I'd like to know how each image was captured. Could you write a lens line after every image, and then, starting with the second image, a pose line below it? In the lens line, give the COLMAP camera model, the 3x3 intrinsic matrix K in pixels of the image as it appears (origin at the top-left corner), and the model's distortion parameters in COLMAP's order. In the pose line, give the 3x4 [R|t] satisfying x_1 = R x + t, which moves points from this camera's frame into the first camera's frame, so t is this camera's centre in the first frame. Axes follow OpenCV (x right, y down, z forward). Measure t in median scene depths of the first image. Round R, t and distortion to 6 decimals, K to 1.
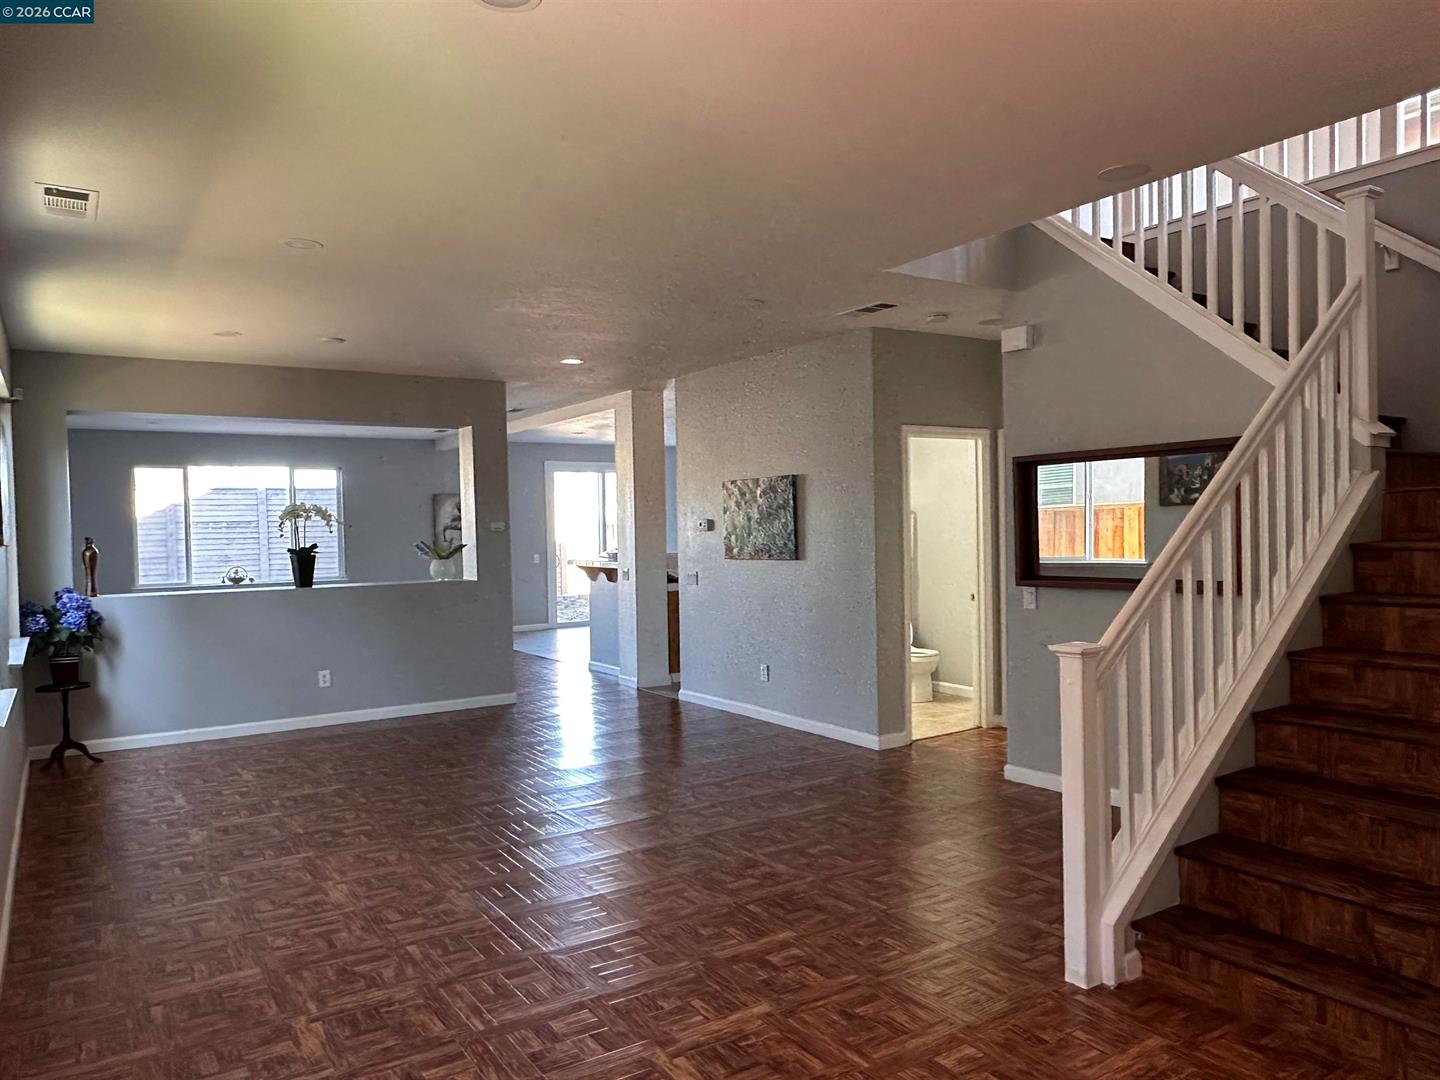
lens RADIAL K [[1012.0, 0, 722.8], [0, 1012.0, 539.6], [0, 0, 1]] dist [0.034555, -0.044799]
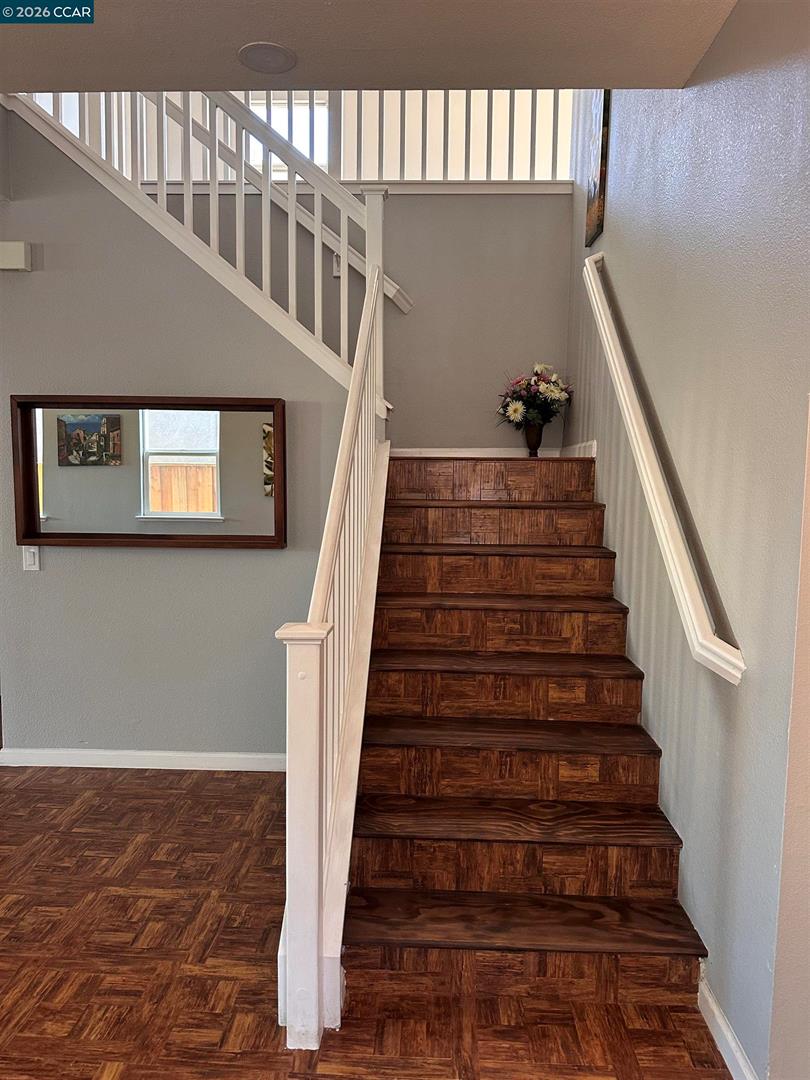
lens RADIAL K [[759.0, 0, 401.2], [0, 759.0, 549.5], [0, 0, 1]] dist [0.034555, -0.044799]
pose [[0.593322, -0.040656, 0.803938, -0.072108], [-0.013412, 0.998086, 0.060373, 0.008820], [-0.804853, -0.046603, 0.591641, 0.590972]]
